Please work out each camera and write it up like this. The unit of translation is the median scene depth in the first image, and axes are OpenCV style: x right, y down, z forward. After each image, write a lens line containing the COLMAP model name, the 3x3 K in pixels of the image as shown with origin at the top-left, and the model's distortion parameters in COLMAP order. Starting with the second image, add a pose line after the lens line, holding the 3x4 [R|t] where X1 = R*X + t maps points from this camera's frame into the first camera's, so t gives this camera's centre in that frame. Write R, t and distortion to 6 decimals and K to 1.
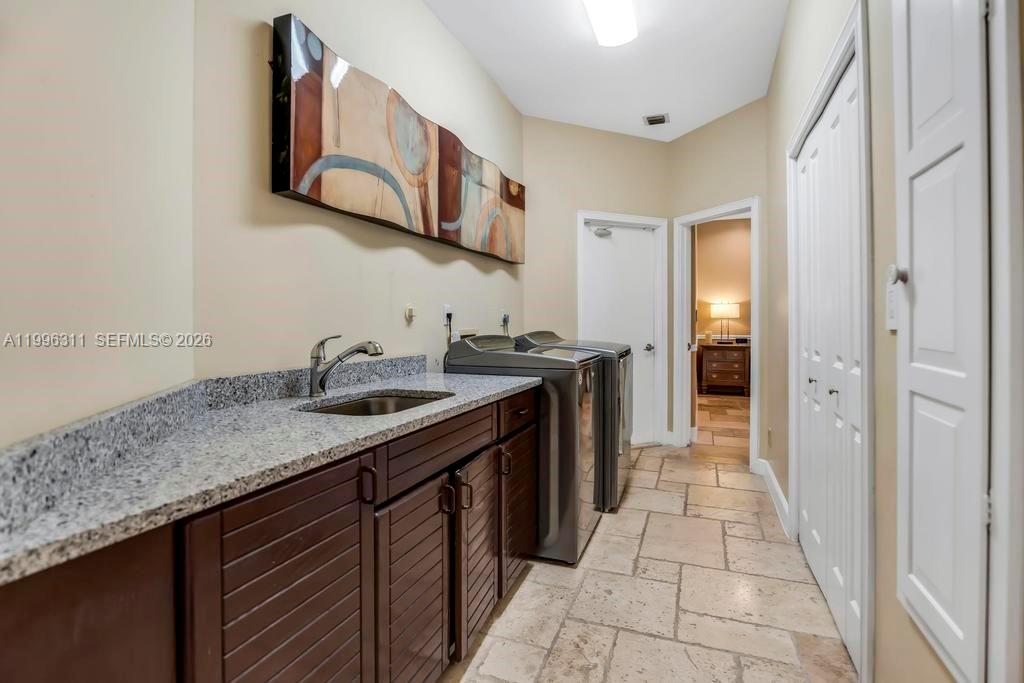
lens RADIAL K [[492.8, 0, 513.1], [0, 492.8, 334.2], [0, 0, 1]] dist [0.003257, 0.000381]
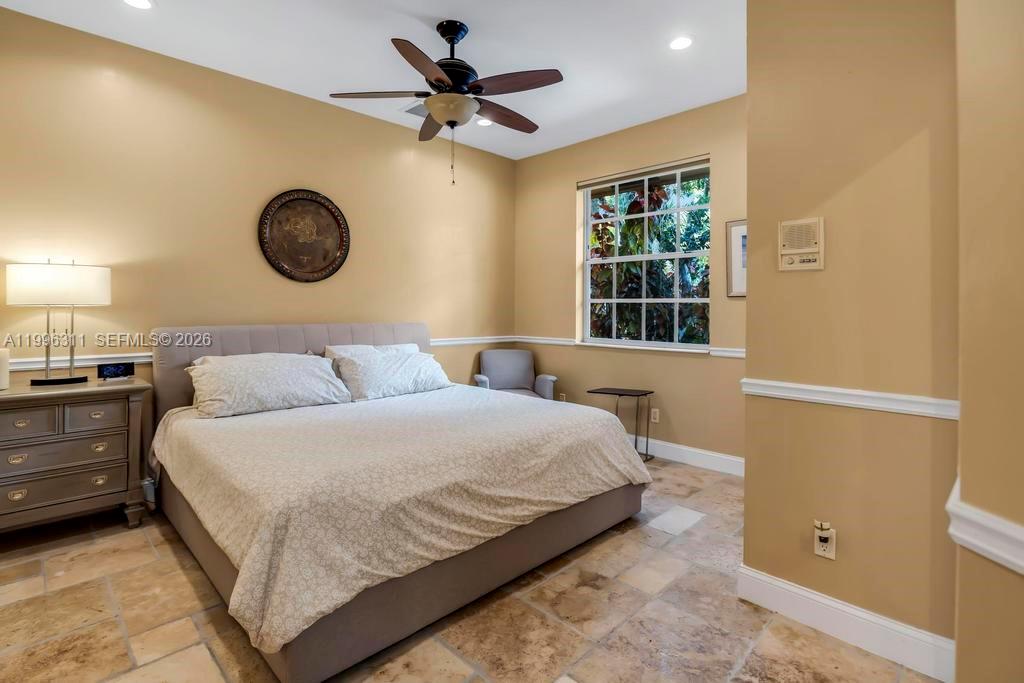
lens RADIAL K [[492.8, 0, 496.4], [0, 492.8, 302.3], [0, 0, 1]] dist [0.003257, 0.000381]
pose [[0.431799, 0.016252, 0.901823, 0.250956], [-0.002095, 0.999853, -0.017015, -0.030587], [-0.901967, 0.005457, 0.431770, 0.579578]]
